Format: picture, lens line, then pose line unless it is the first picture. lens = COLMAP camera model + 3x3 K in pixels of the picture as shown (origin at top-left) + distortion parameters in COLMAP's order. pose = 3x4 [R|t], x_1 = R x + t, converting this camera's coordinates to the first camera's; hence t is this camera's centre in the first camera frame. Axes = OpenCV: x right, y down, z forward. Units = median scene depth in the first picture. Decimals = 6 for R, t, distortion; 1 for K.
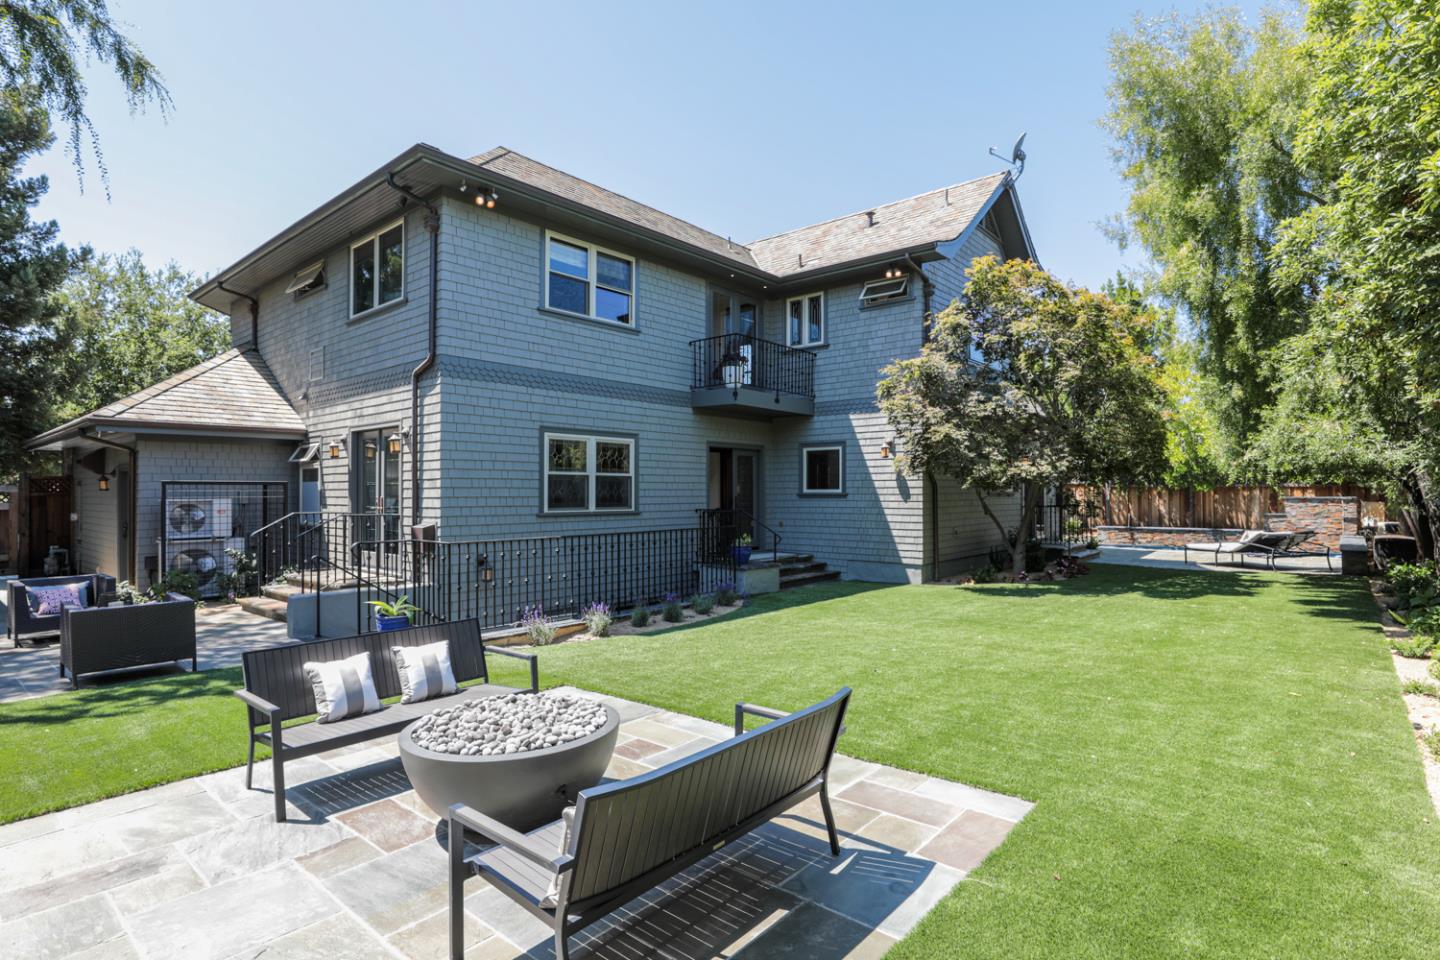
lens RADIAL K [[739.6, 0, 724.1], [0, 739.6, 485.2], [0, 0, 1]] dist [-0.003366, 0.001541]
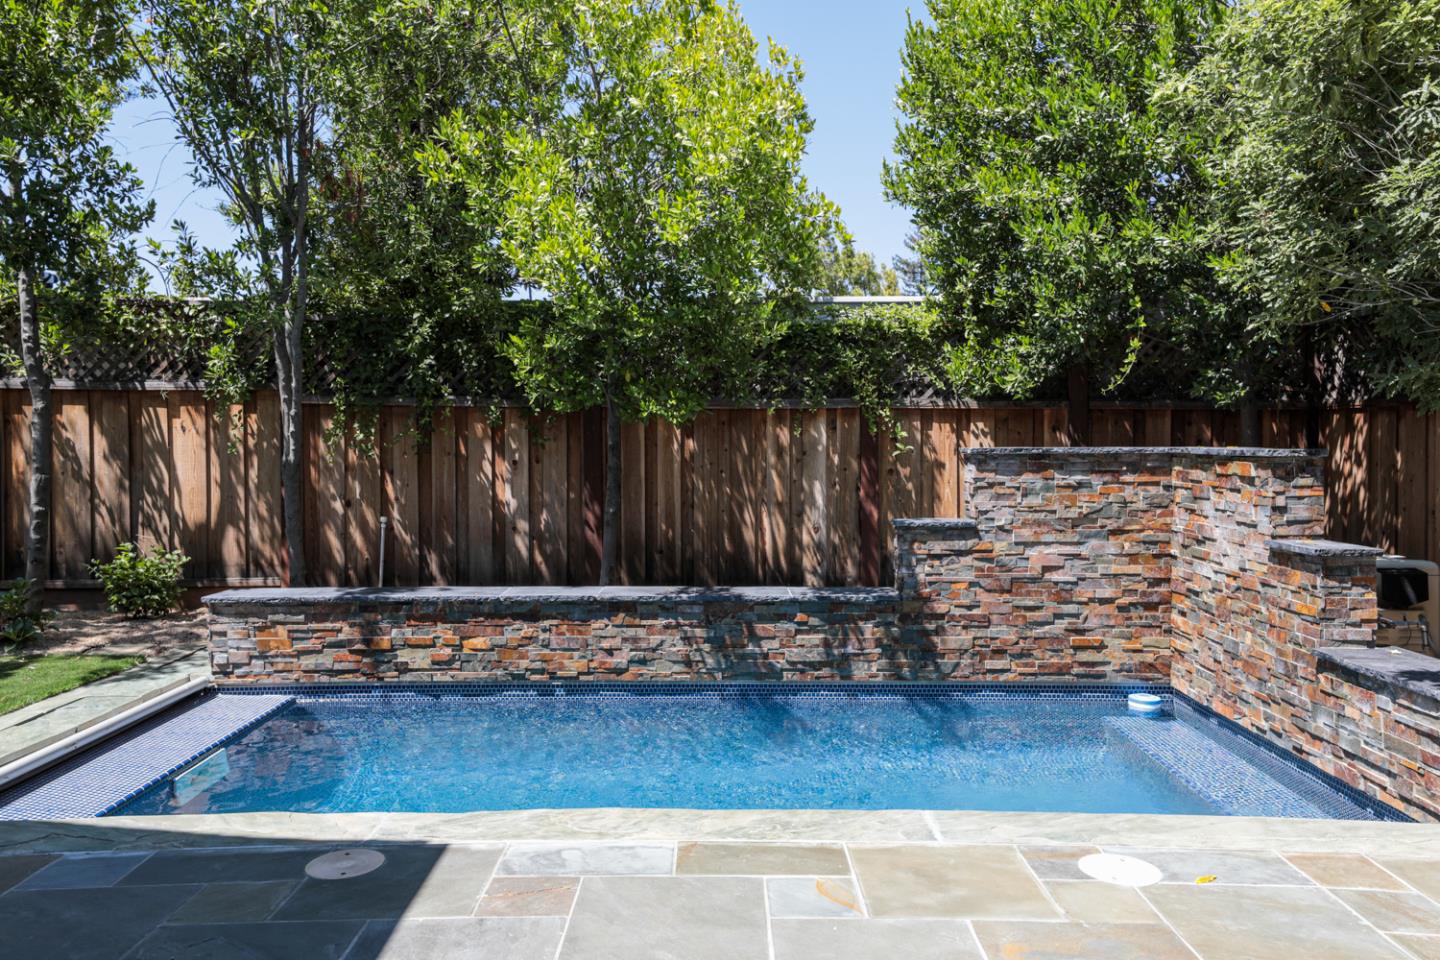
lens RADIAL K [[975.1, 0, 719.4], [0, 975.1, 476.2], [0, 0, 1]] dist [0.006712, 0.006935]
pose [[0.744018, -0.012054, 0.668051, 0.442122], [-0.012007, 0.999435, 0.031406, 0.014575], [-0.668051, -0.031388, 0.743453, 0.733026]]
